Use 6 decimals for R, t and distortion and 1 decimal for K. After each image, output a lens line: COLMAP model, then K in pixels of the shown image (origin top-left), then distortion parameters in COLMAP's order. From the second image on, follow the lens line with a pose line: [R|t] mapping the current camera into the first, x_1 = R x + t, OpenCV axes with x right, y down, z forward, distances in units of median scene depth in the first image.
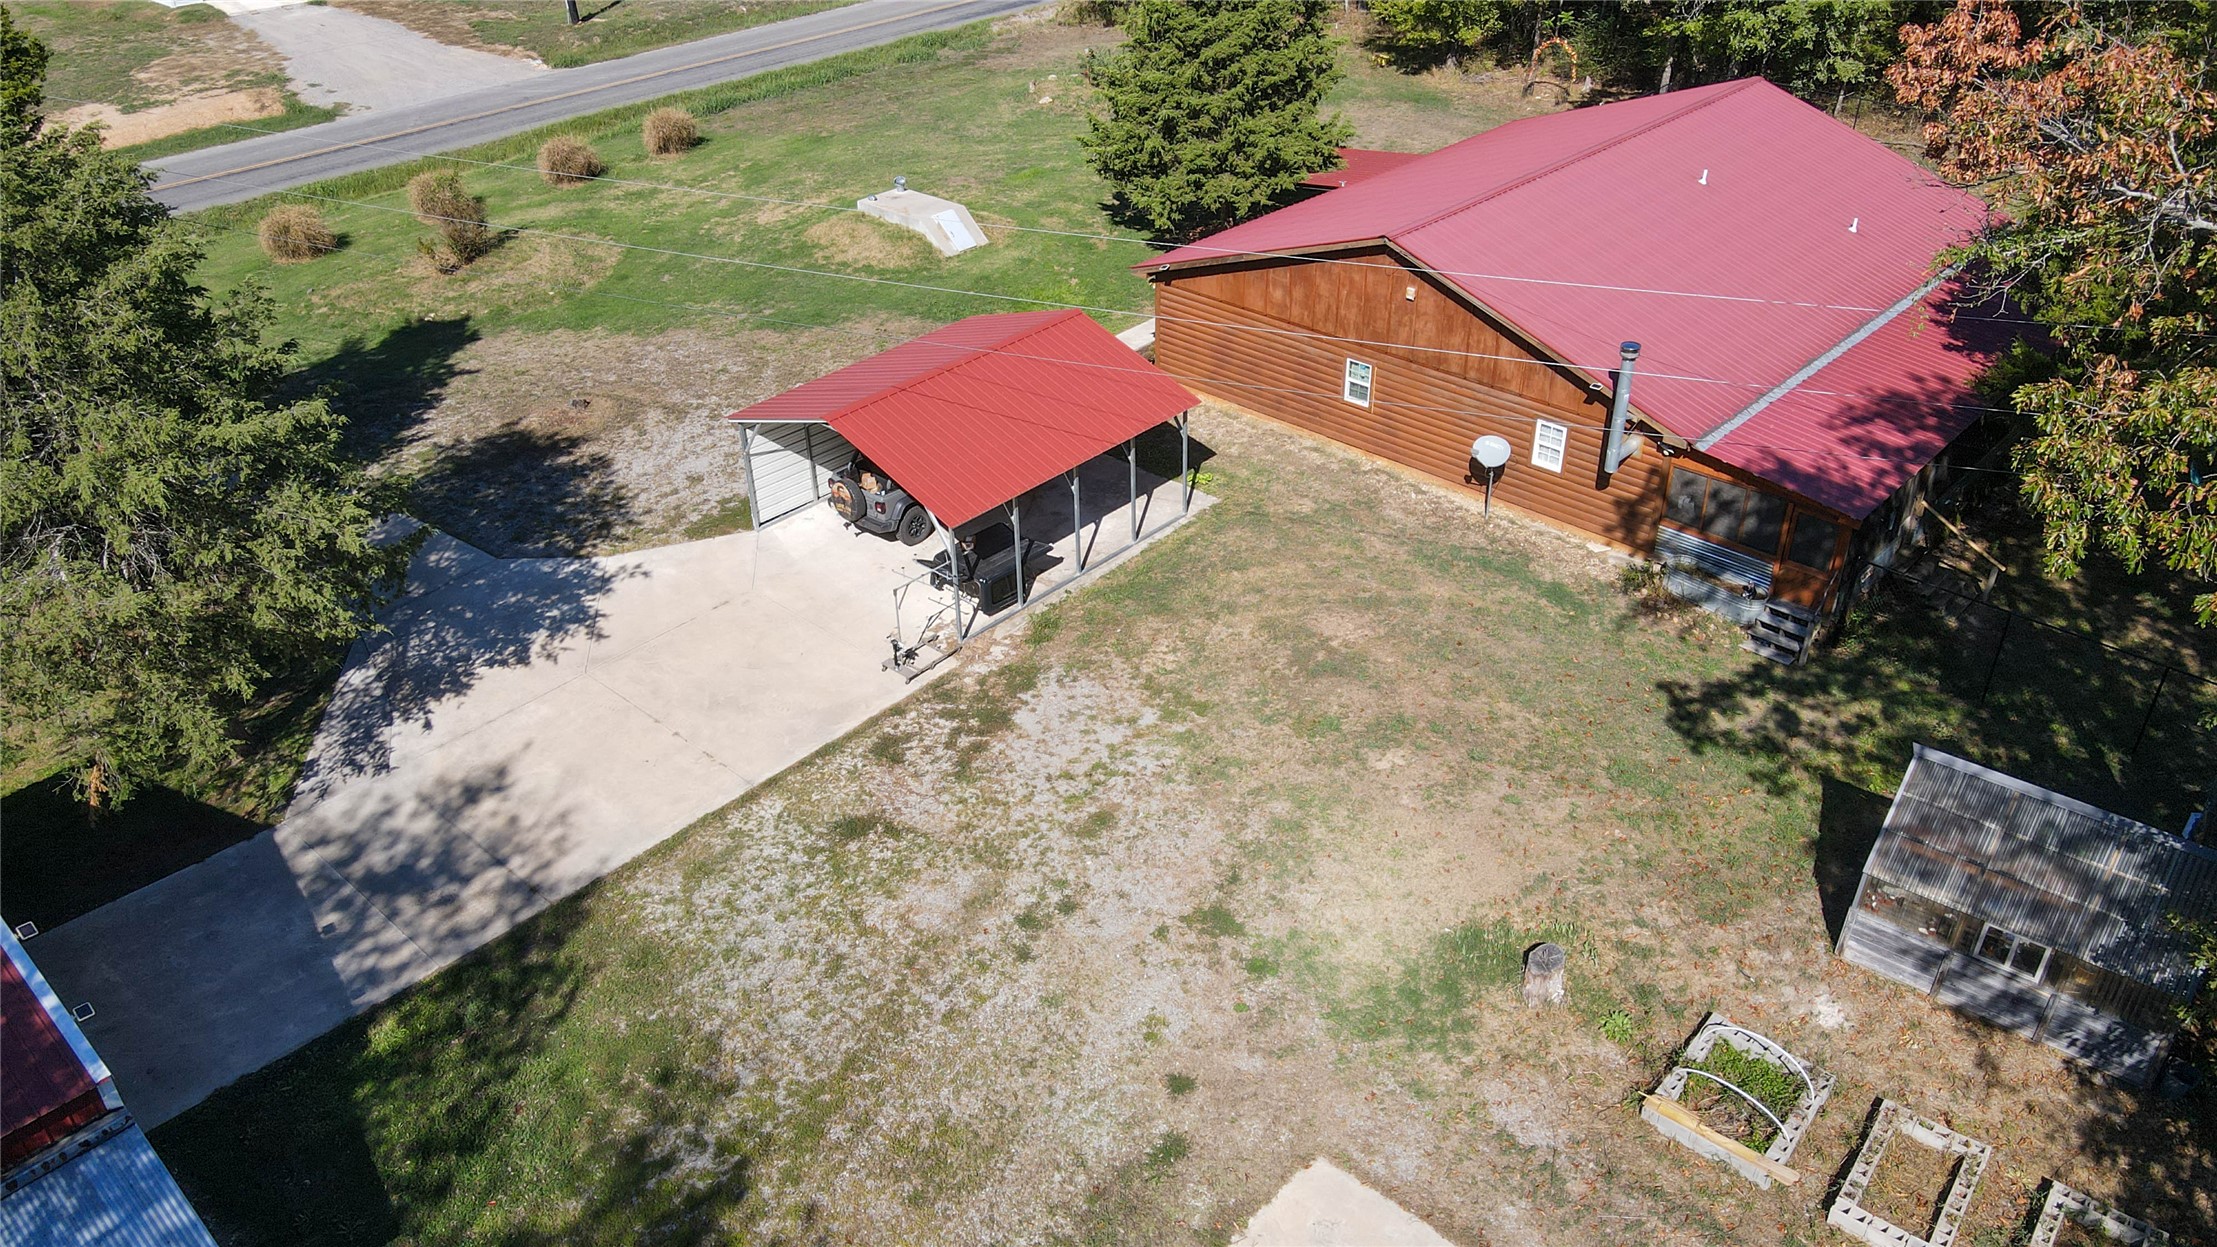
lens RADIAL K [[1634.8, 0, 1113.2], [0, 1634.8, 623.6], [0, 0, 1]] dist [-0.003293, 0.023322]
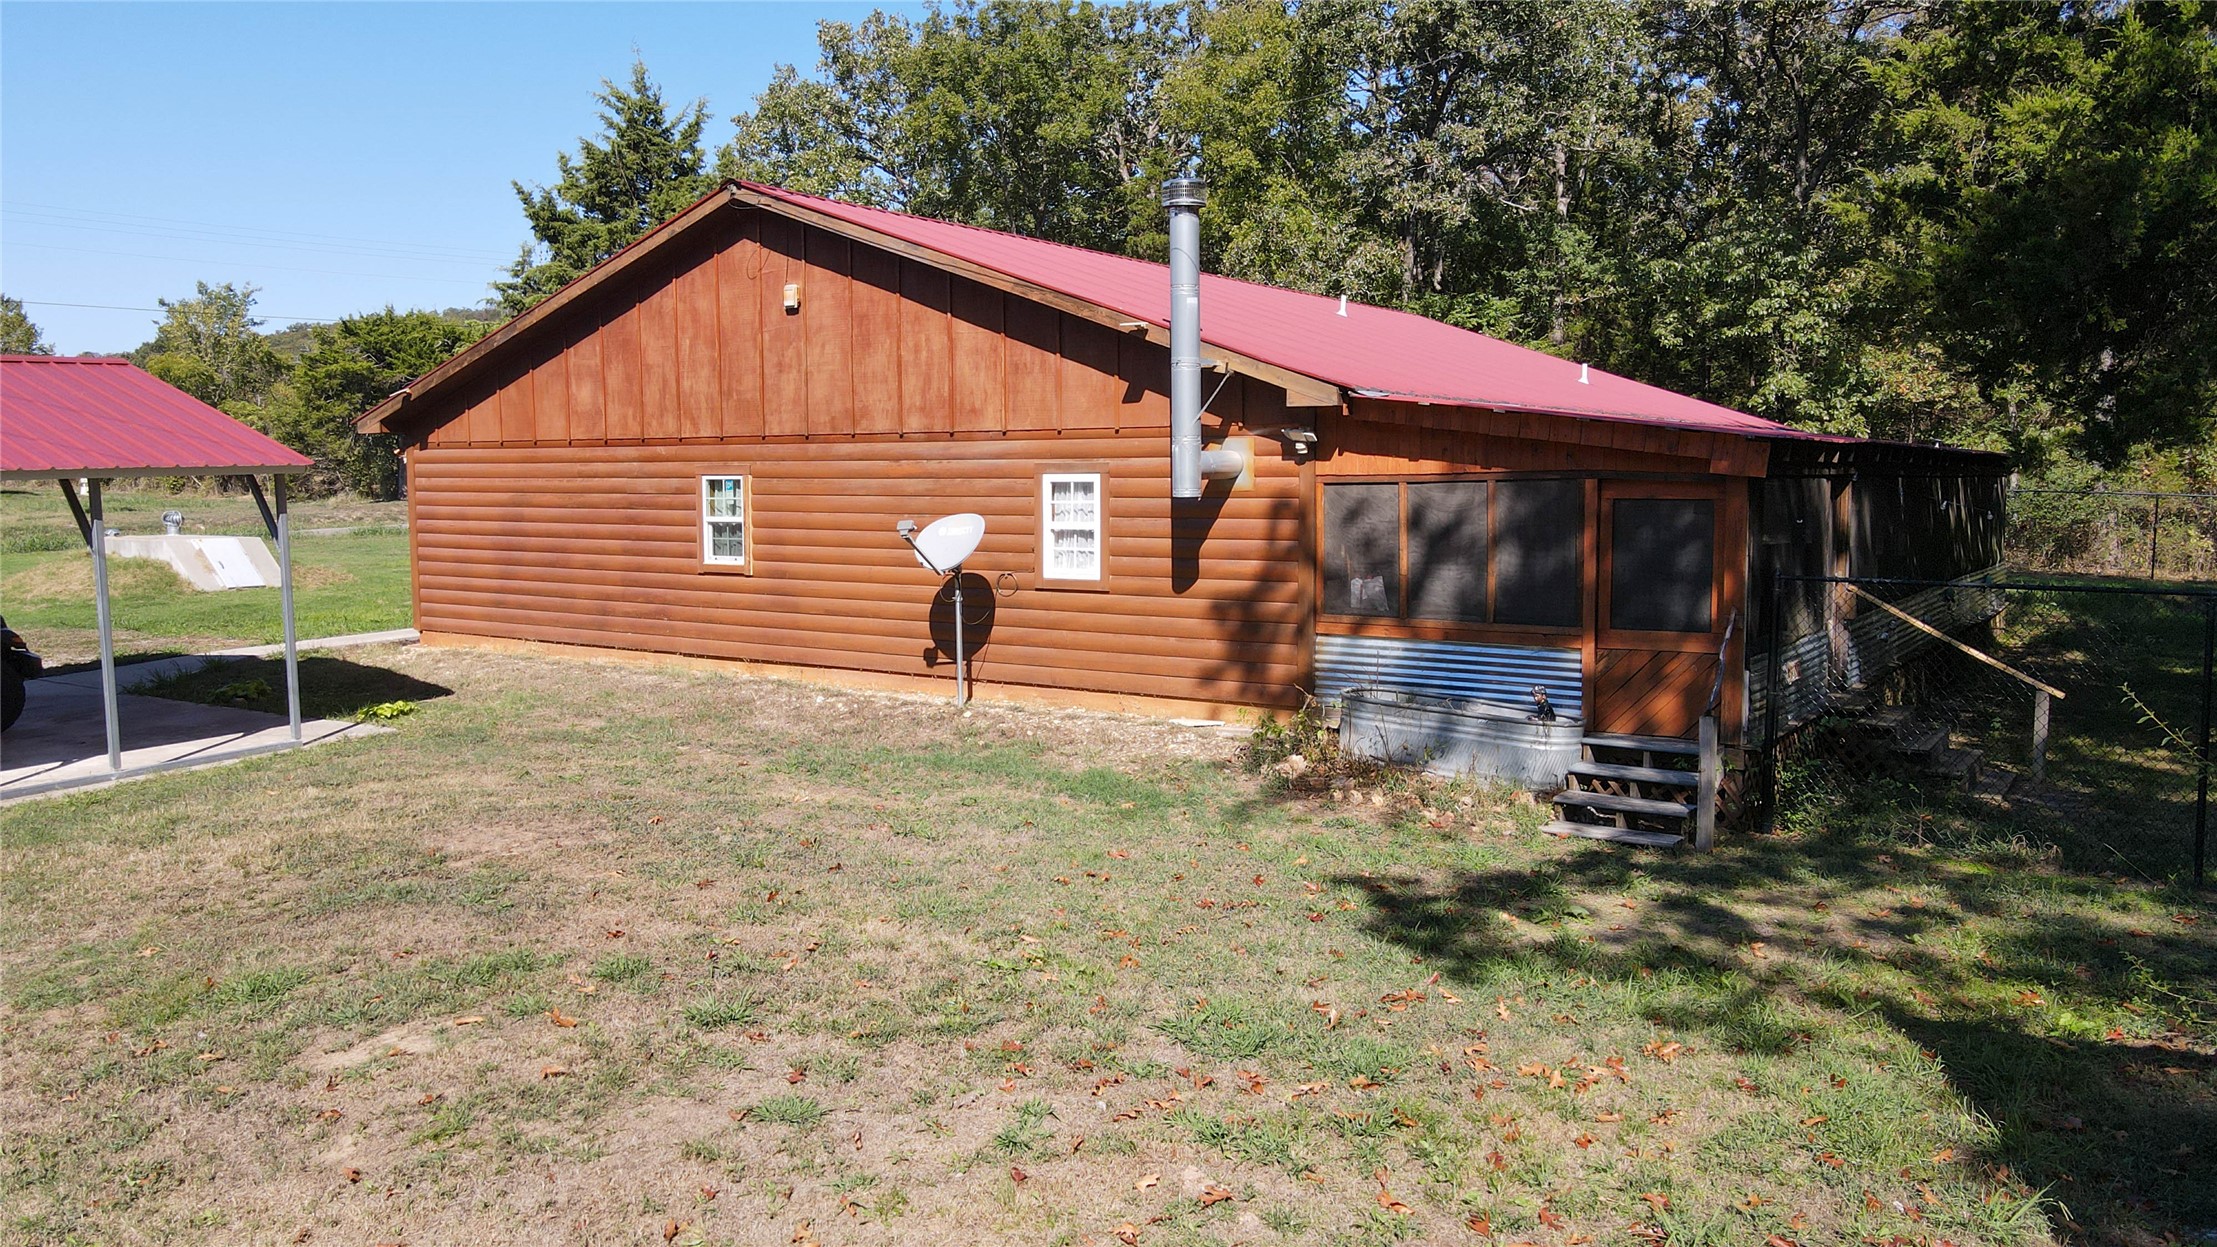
lens RADIAL K [[1634.8, 0, 1100.0], [0, 1634.8, 627.1], [0, 0, 1]] dist [-0.003293, 0.023322]
pose [[0.988354, -0.008750, 0.151920, 0.216718], [0.075095, 0.896361, -0.436918, 0.131316], [-0.132352, 0.443238, 0.886579, 0.632743]]
